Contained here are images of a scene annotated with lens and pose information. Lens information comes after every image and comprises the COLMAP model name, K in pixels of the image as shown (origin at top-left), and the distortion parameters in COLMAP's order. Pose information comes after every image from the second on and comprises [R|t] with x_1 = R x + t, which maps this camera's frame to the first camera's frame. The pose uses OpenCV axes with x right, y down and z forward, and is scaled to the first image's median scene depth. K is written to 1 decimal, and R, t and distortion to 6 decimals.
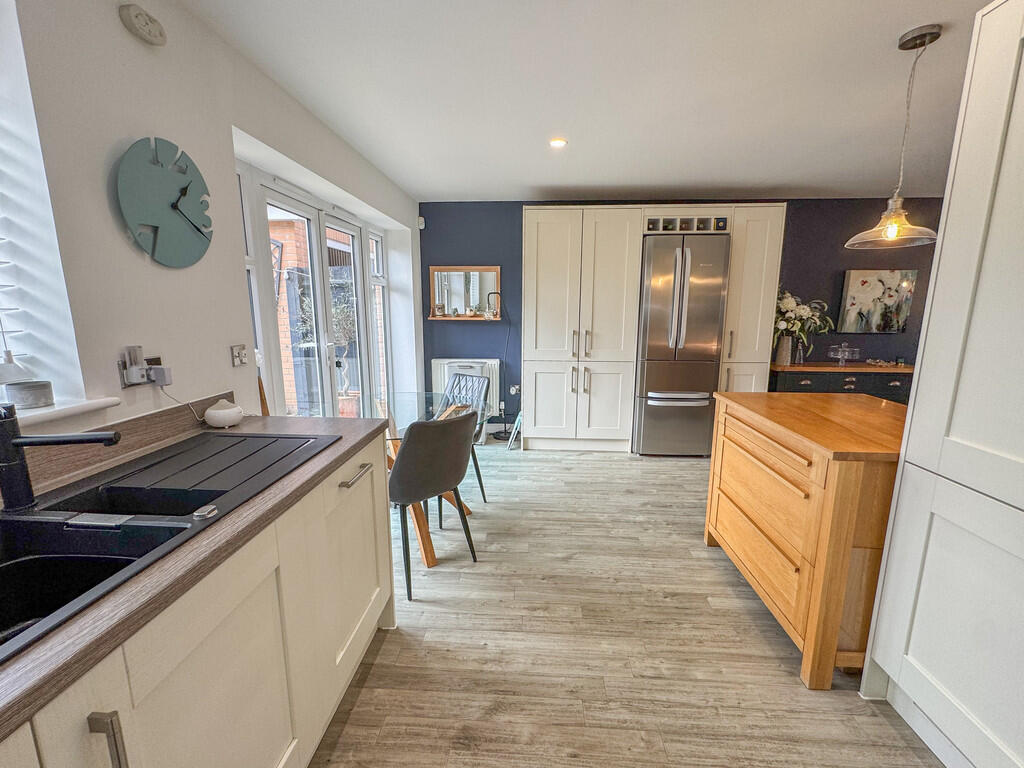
lens RADIAL K [[428.7, 0, 514.7], [0, 428.7, 384.3], [0, 0, 1]] dist [-0.001464, 0.000340]
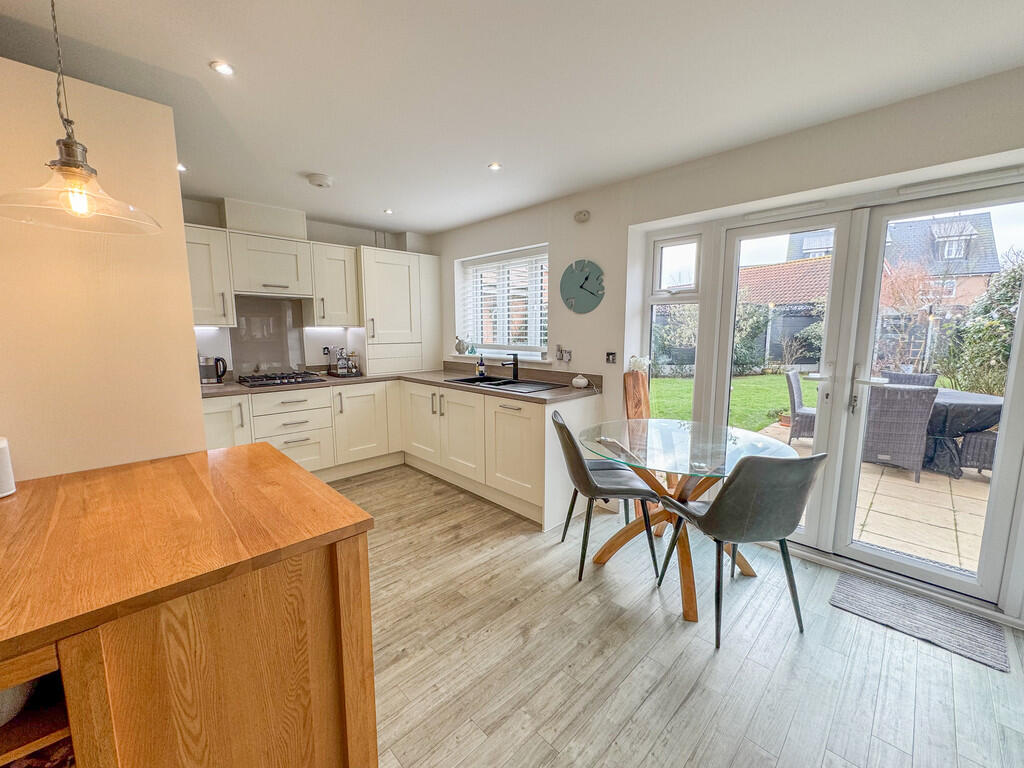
lens RADIAL K [[428.7, 0, 514.7], [0, 428.7, 384.3], [0, 0, 1]] dist [-0.001464, 0.000340]
pose [[-0.677054, 0.095934, -0.729653, 0.409672], [-0.131395, 0.959779, 0.248113, -0.152600], [0.724108, 0.263859, -0.637217, 0.817971]]
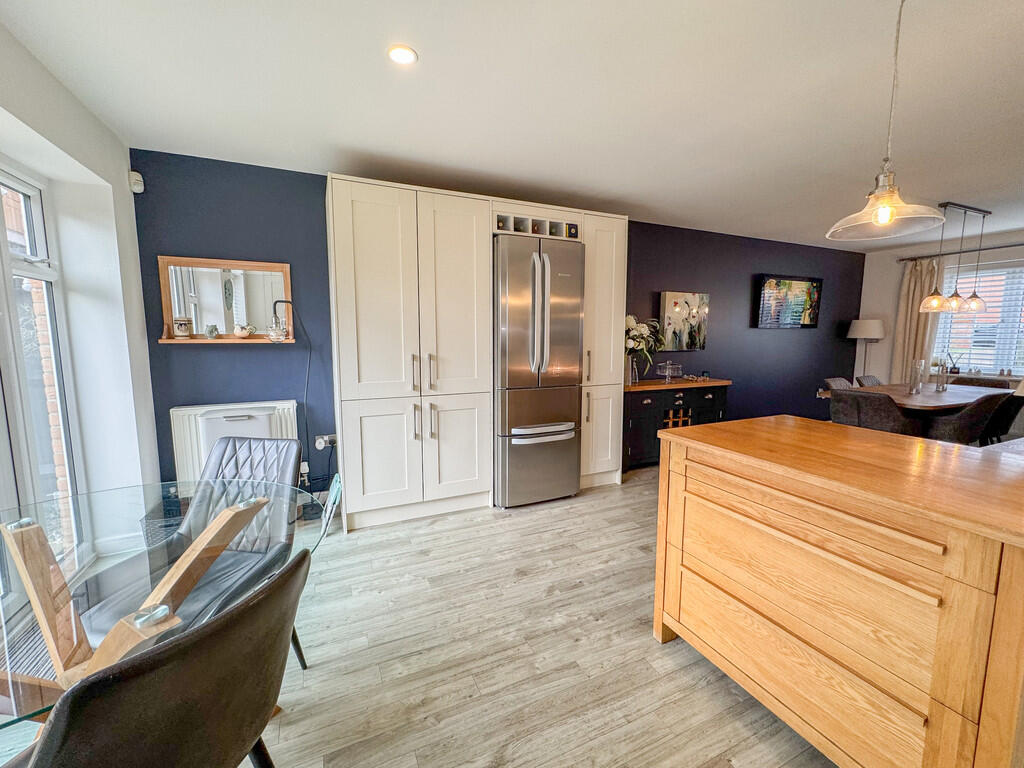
lens RADIAL K [[428.7, 0, 514.7], [0, 428.7, 384.3], [0, 0, 1]] dist [-0.001464, 0.000340]
pose [[0.884185, -0.056418, 0.463717, -0.049009], [0.085234, 0.995500, -0.041401, -0.030250], [-0.459294, 0.076131, 0.885016, 0.277526]]
